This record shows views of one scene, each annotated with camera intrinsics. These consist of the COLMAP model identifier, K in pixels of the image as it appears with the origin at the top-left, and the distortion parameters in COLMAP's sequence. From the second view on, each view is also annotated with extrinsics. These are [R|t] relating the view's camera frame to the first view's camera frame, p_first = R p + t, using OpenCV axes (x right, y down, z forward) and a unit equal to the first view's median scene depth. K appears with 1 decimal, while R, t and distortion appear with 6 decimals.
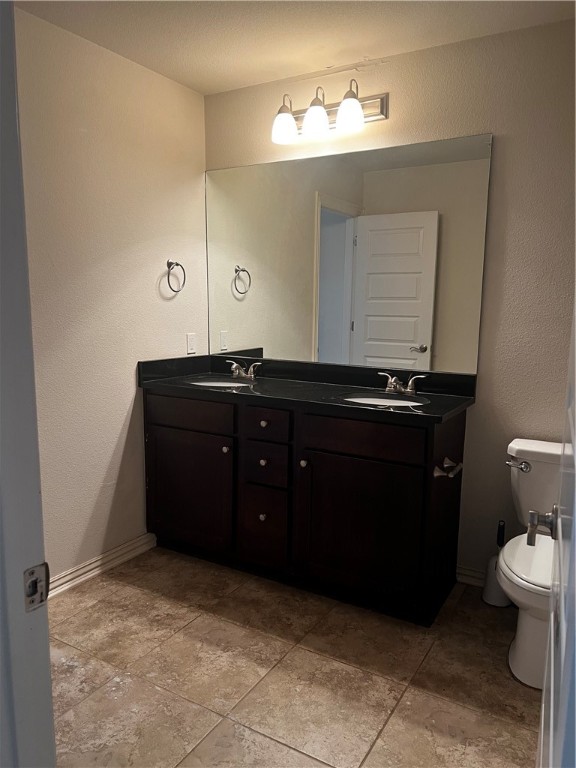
lens RADIAL K [[573.1, 0, 287.9], [0, 573.1, 390.2], [0, 0, 1]] dist [0.058940, -0.071894]
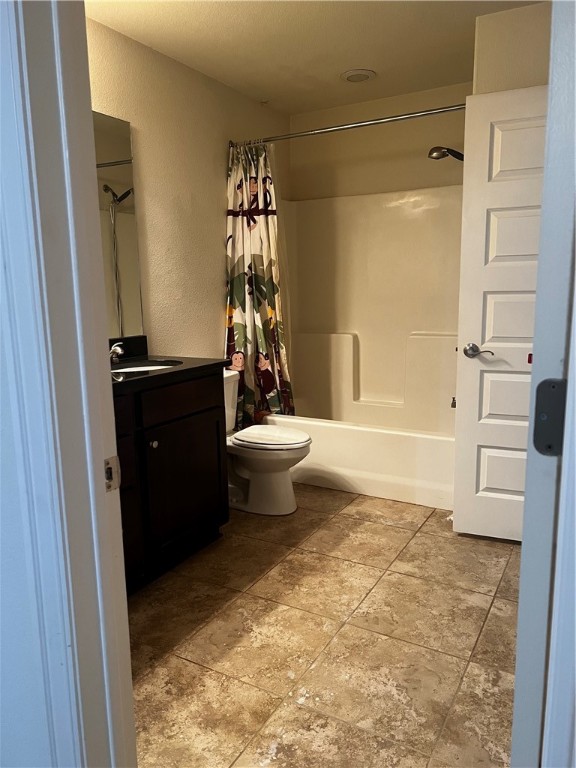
lens RADIAL K [[573.1, 0, 287.9], [0, 573.1, 390.2], [0, 0, 1]] dist [0.058940, -0.071894]
pose [[-0.020954, -0.191311, 0.981306, -1.012825], [0.164039, 0.967562, 0.192135, -0.113370], [-0.986231, 0.164998, 0.011108, 0.897702]]
